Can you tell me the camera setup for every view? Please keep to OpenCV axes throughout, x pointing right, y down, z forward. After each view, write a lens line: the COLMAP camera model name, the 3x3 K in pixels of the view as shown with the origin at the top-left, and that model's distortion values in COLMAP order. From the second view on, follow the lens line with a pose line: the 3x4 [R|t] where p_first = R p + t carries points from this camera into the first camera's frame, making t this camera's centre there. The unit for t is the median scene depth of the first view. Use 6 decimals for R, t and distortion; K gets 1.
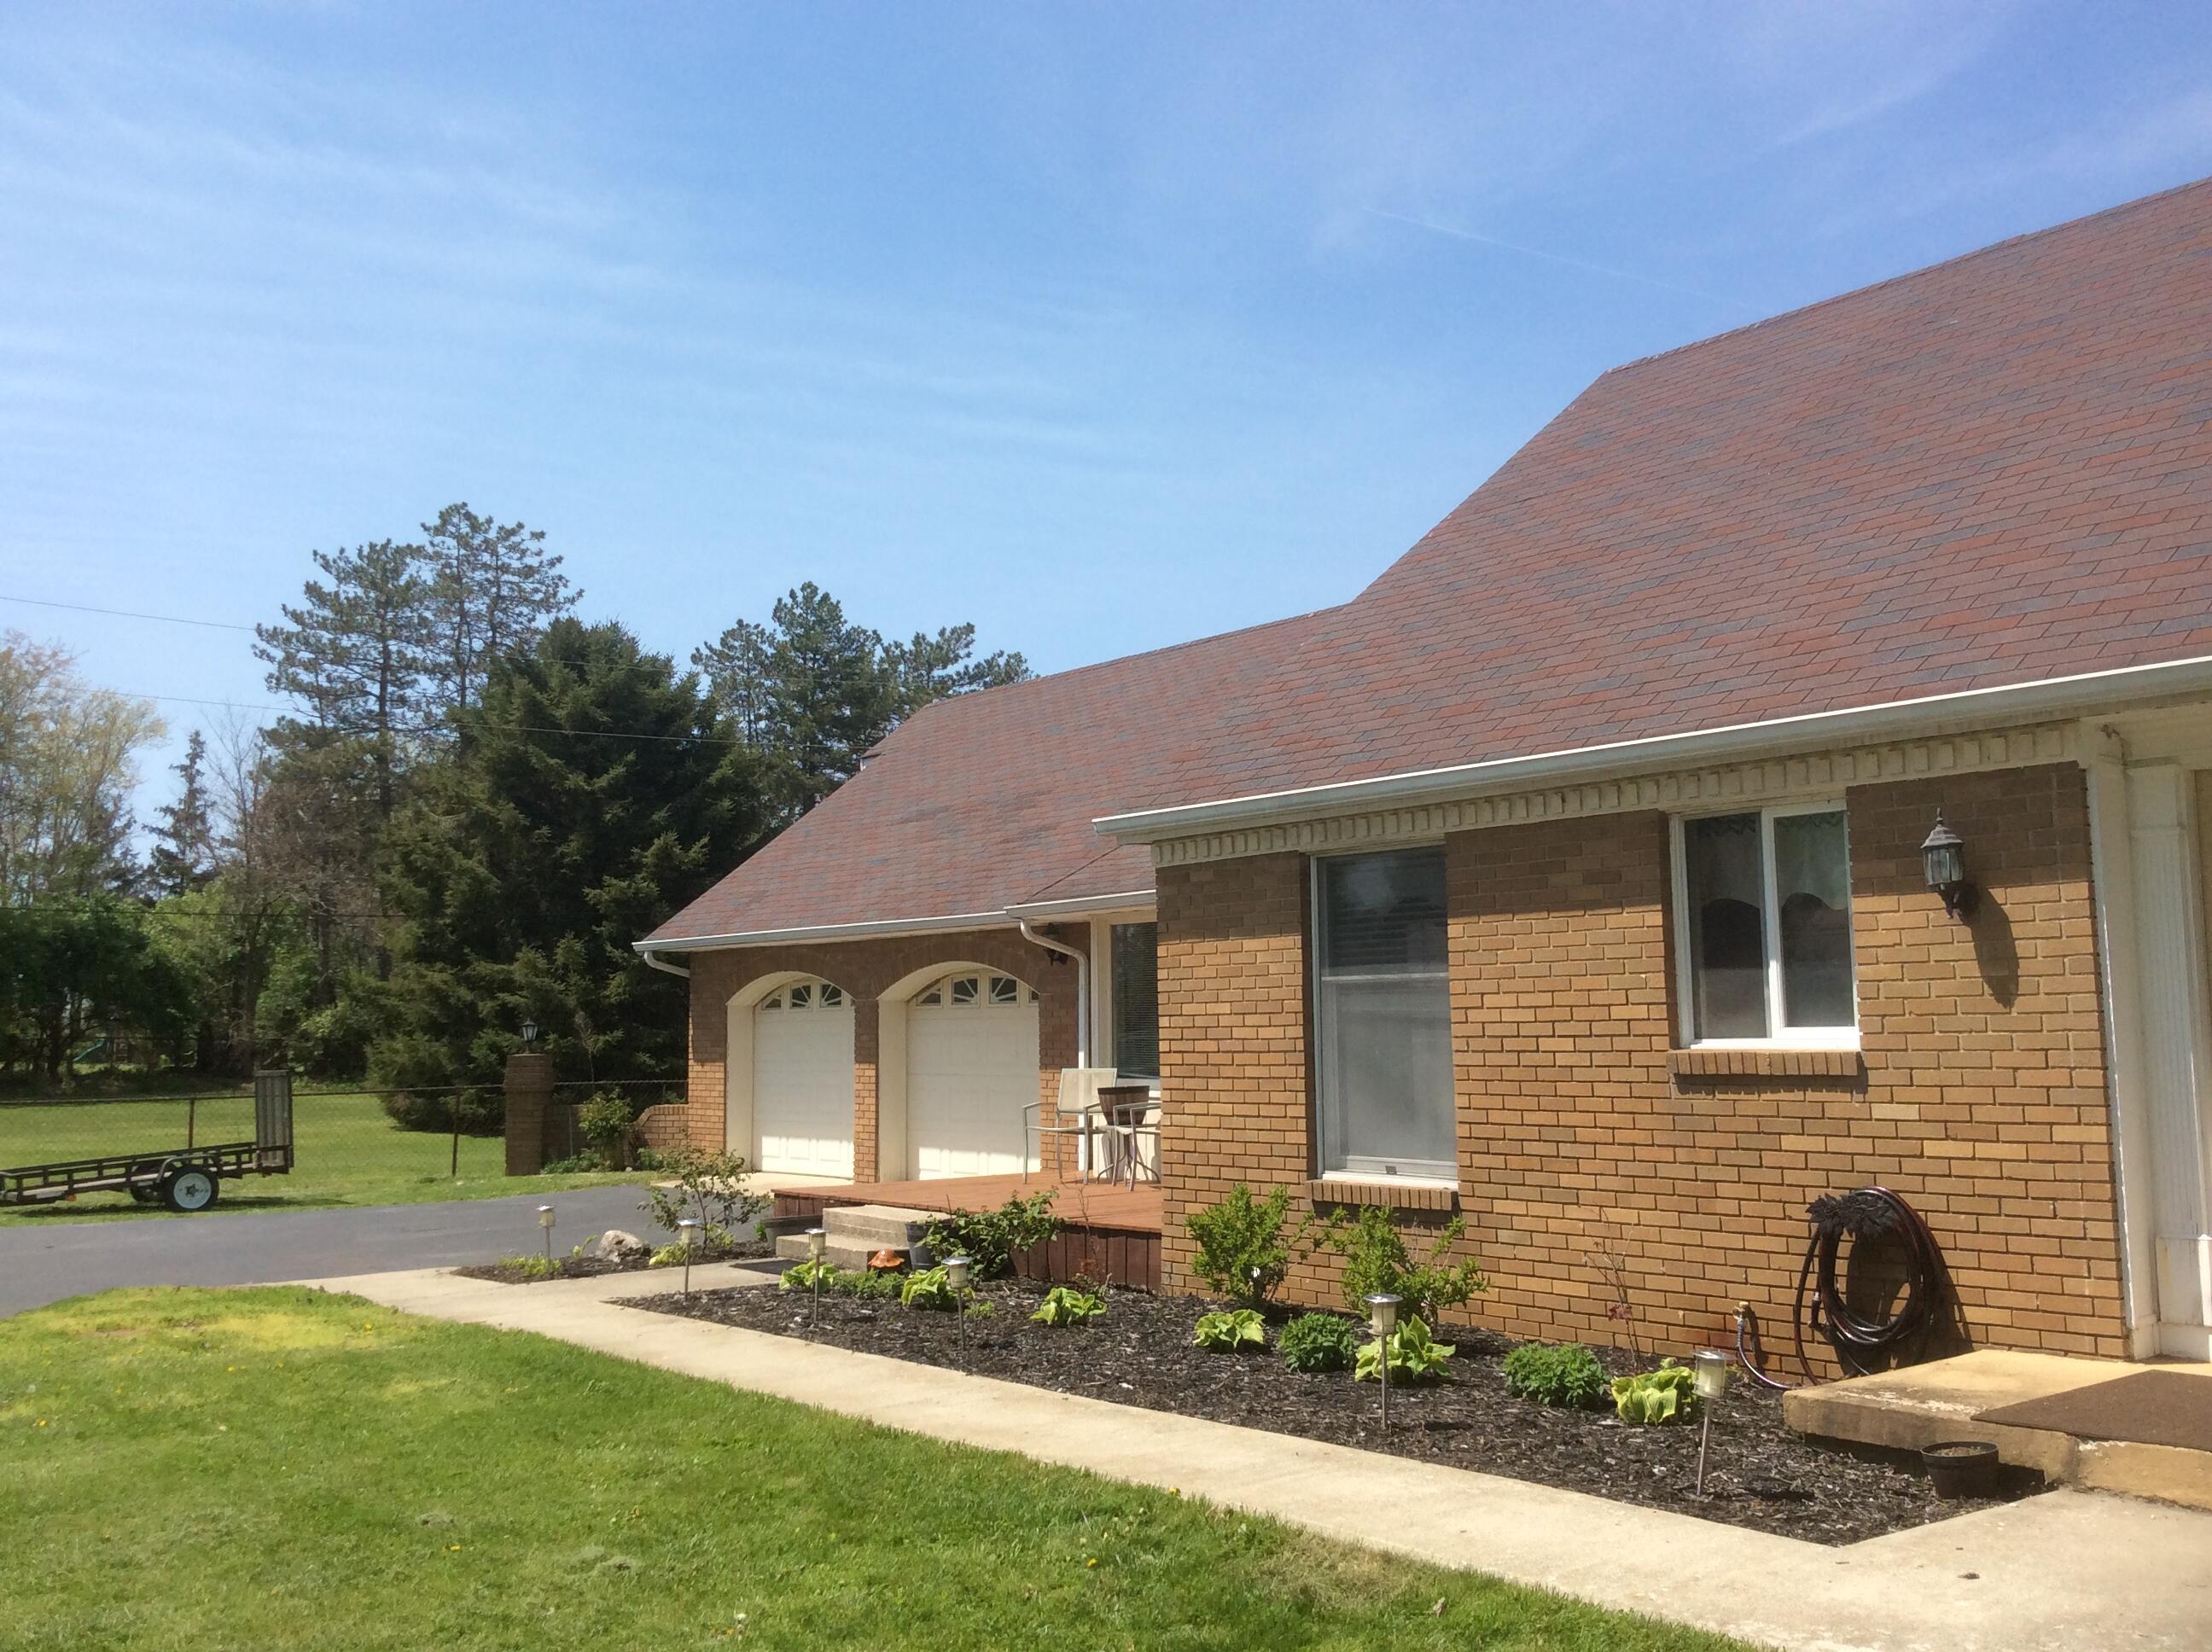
lens RADIAL K [[2041.8, 0, 1105.8], [0, 2041.8, 843.4], [0, 0, 1]] dist [0.052519, 0.000000]
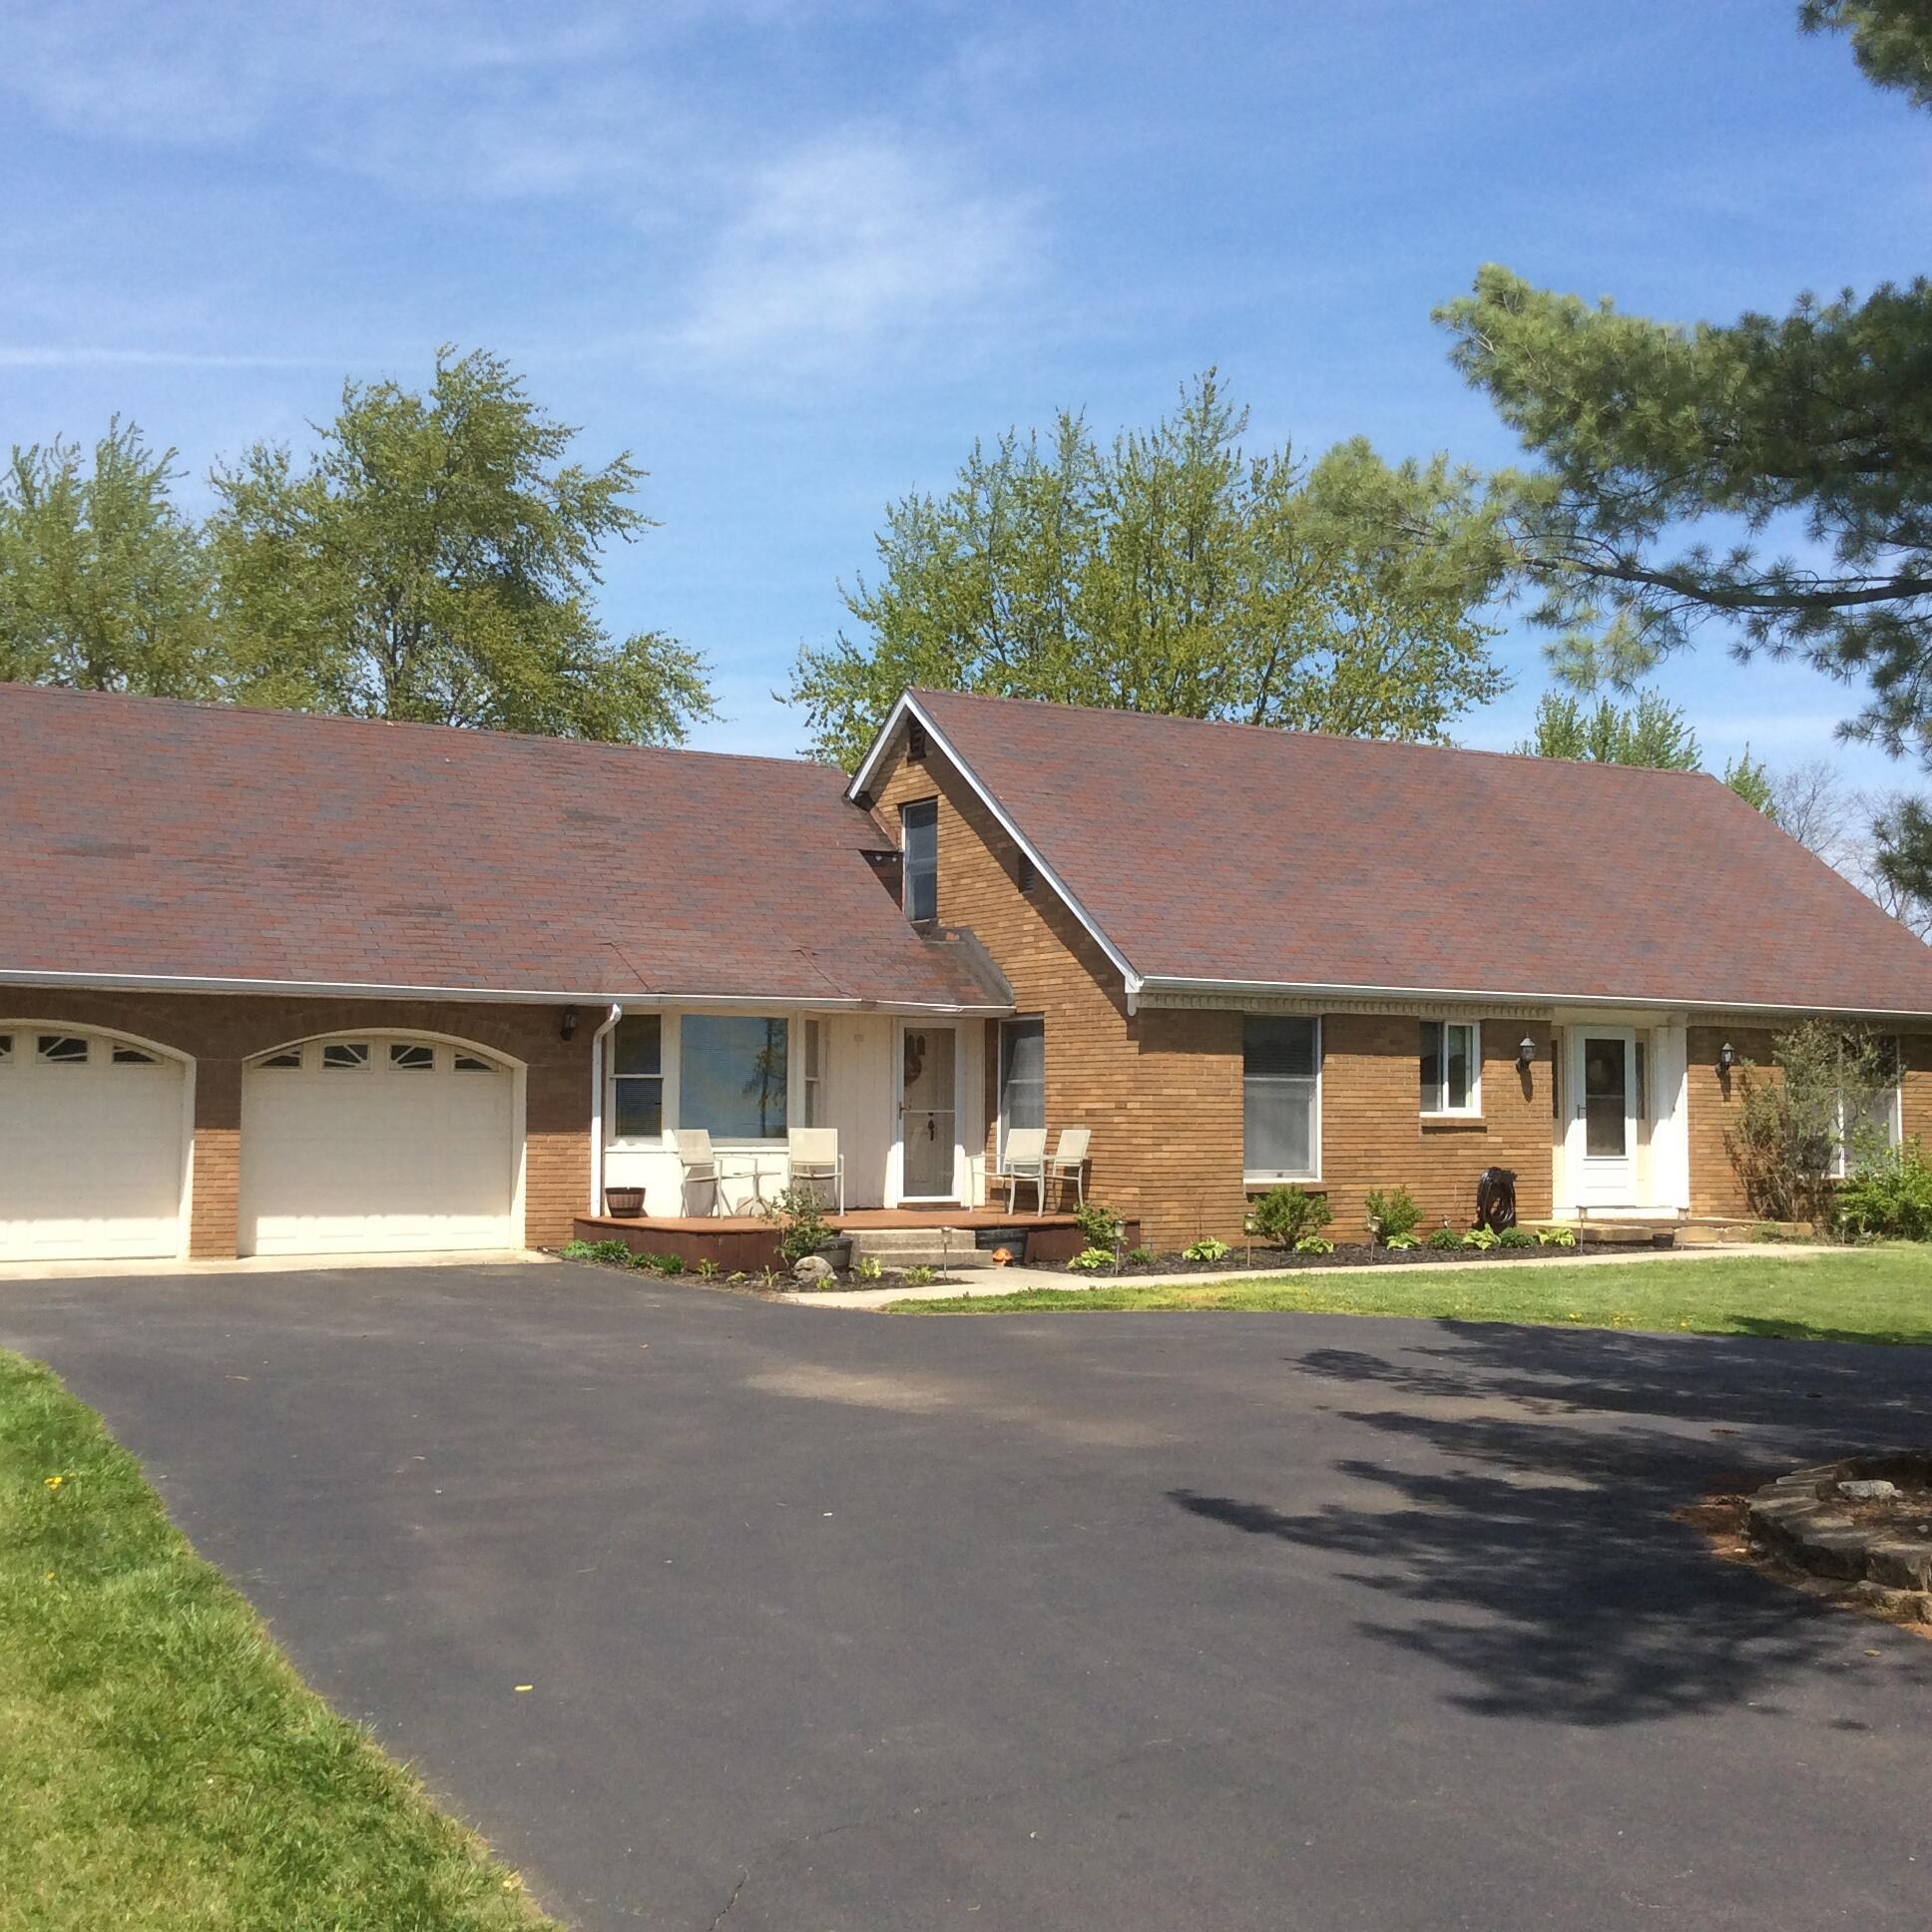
lens RADIAL K [[2364.9, 0, 968.0], [0, 2364.9, 965.3], [0, 0, 1]] dist [0.092378, 0.000000]
pose [[0.120261, 0.073525, 0.990016, -2.538164], [-0.100049, 0.993074, -0.061598, 0.147177], [-0.987688, -0.091642, 0.126784, 1.172456]]
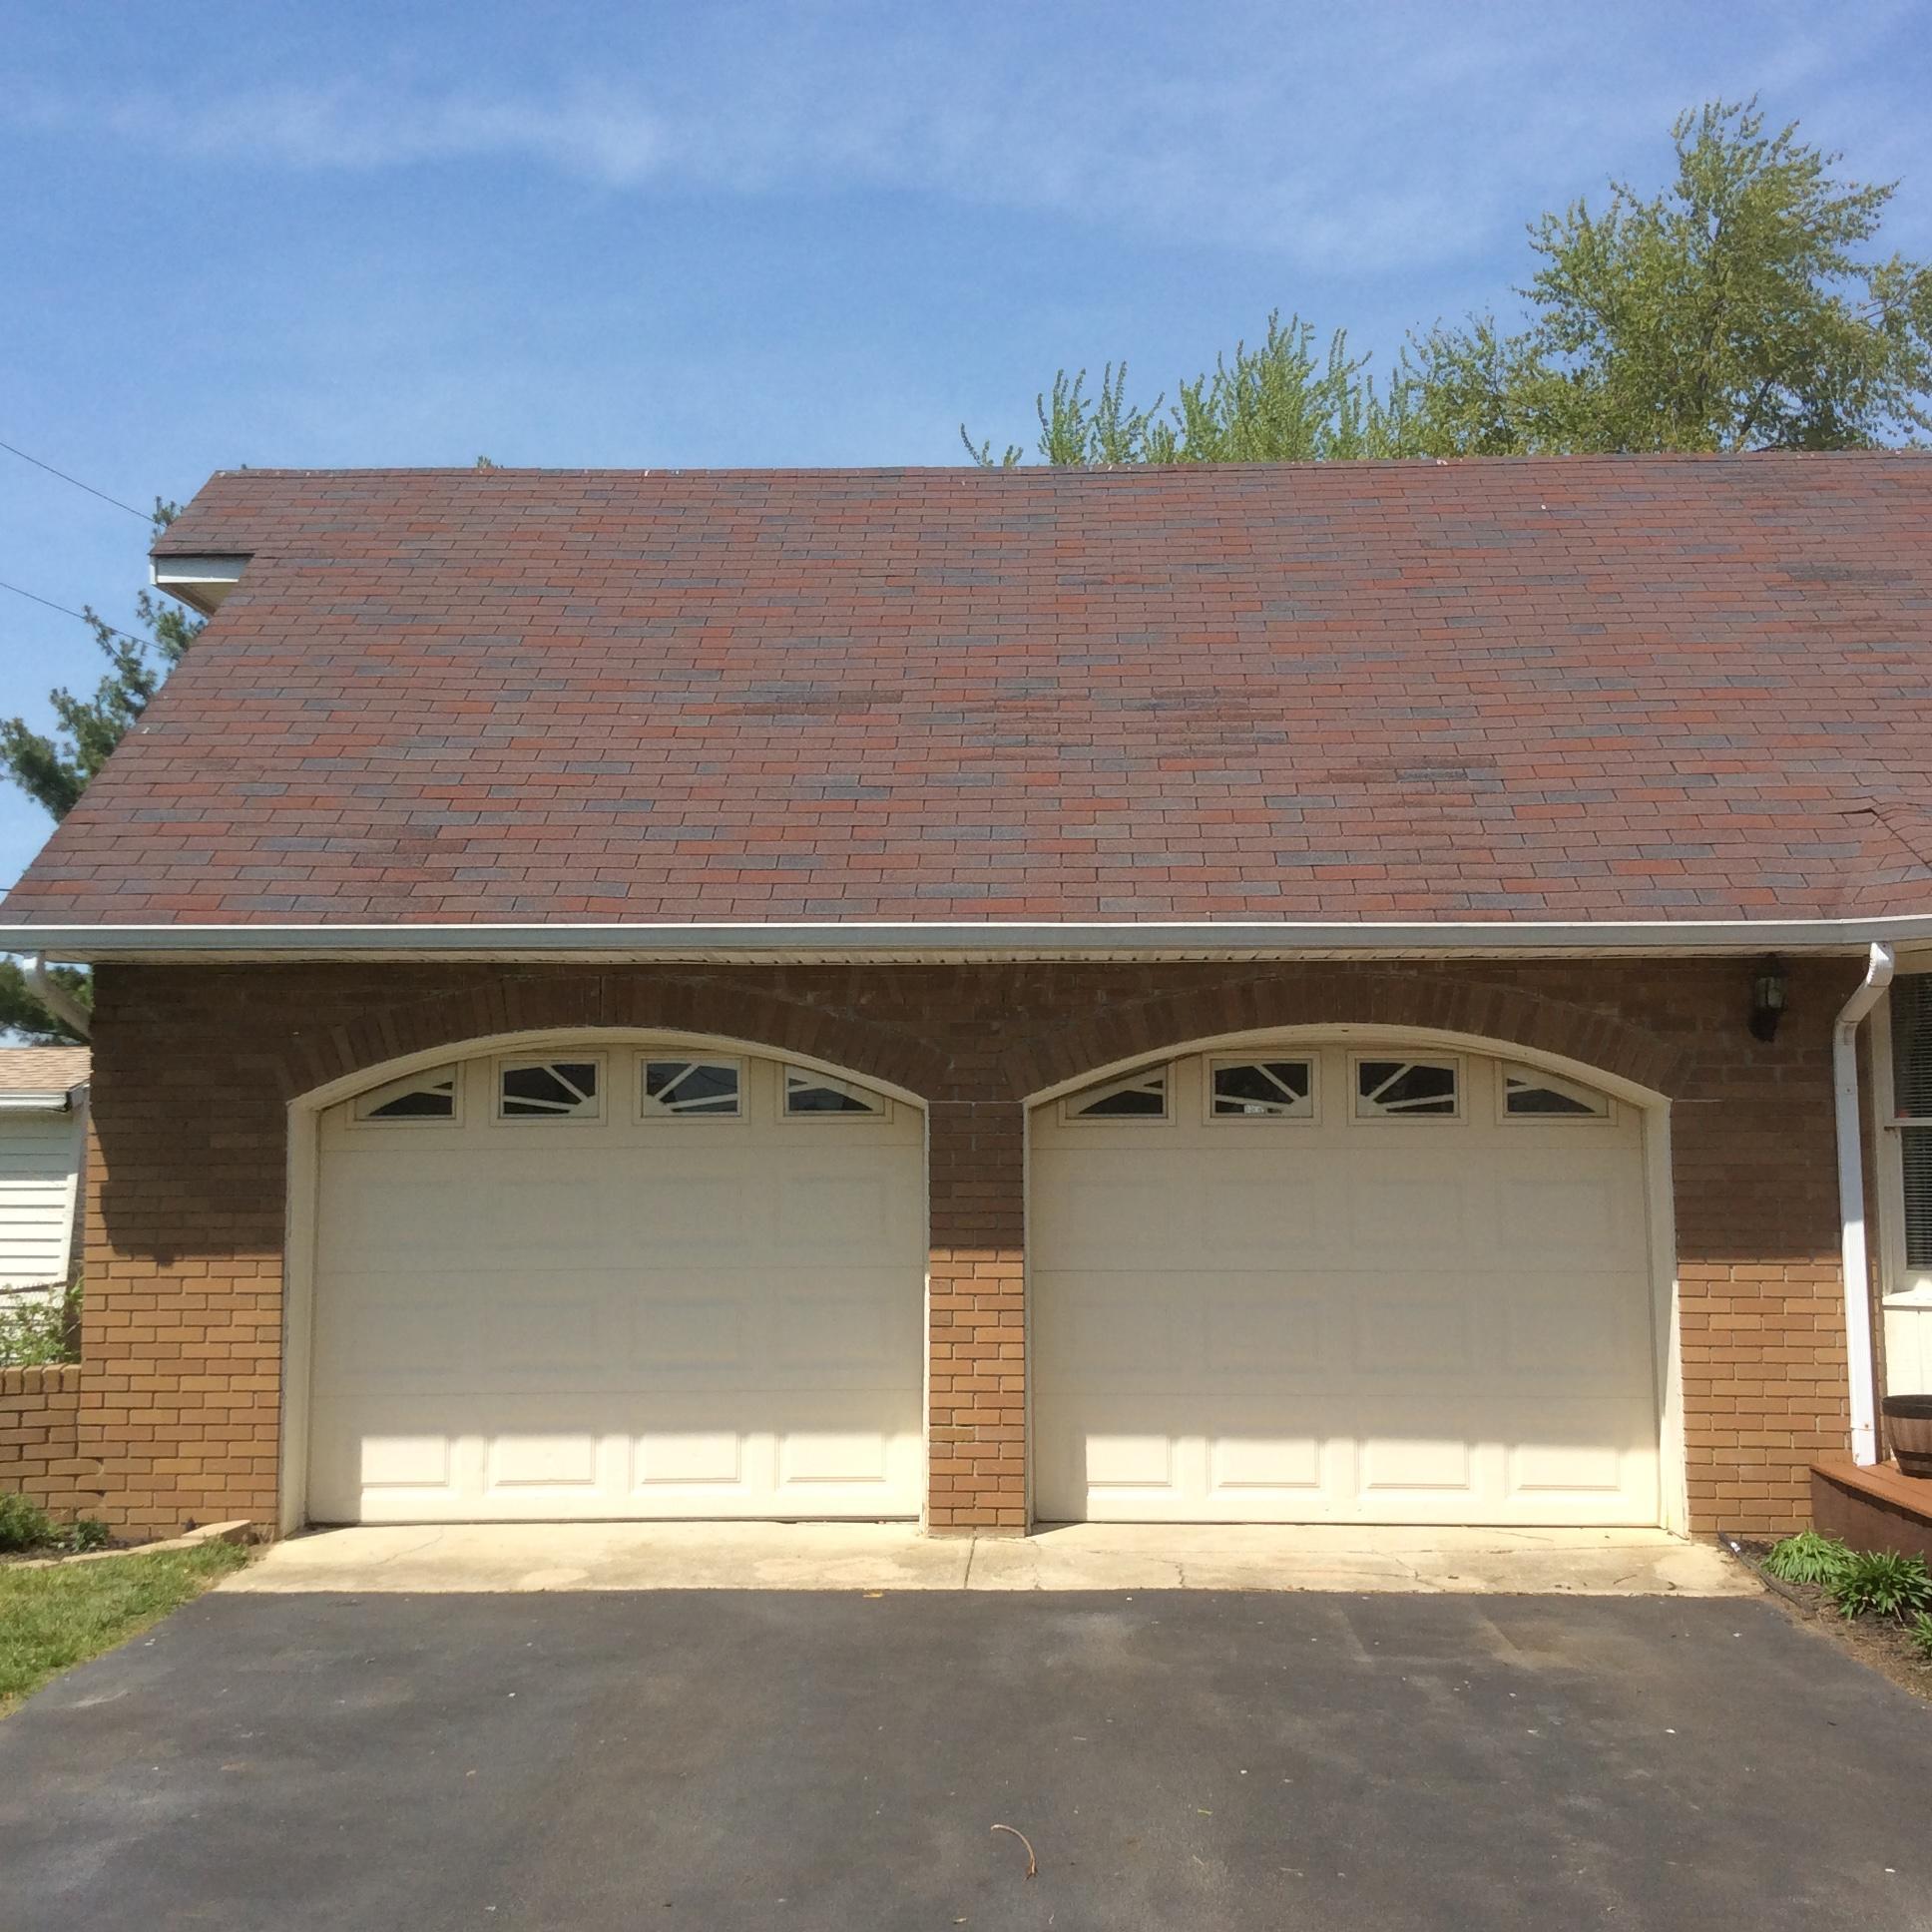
lens RADIAL K [[2364.9, 0, 957.8], [0, 2364.9, 971.5], [0, 0, 1]] dist [0.092378, 0.000000]
pose [[0.638956, 0.069820, 0.766068, -1.119050], [-0.073180, 0.996873, -0.029819, 0.141498], [-0.765755, -0.037008, 0.642067, 1.501833]]
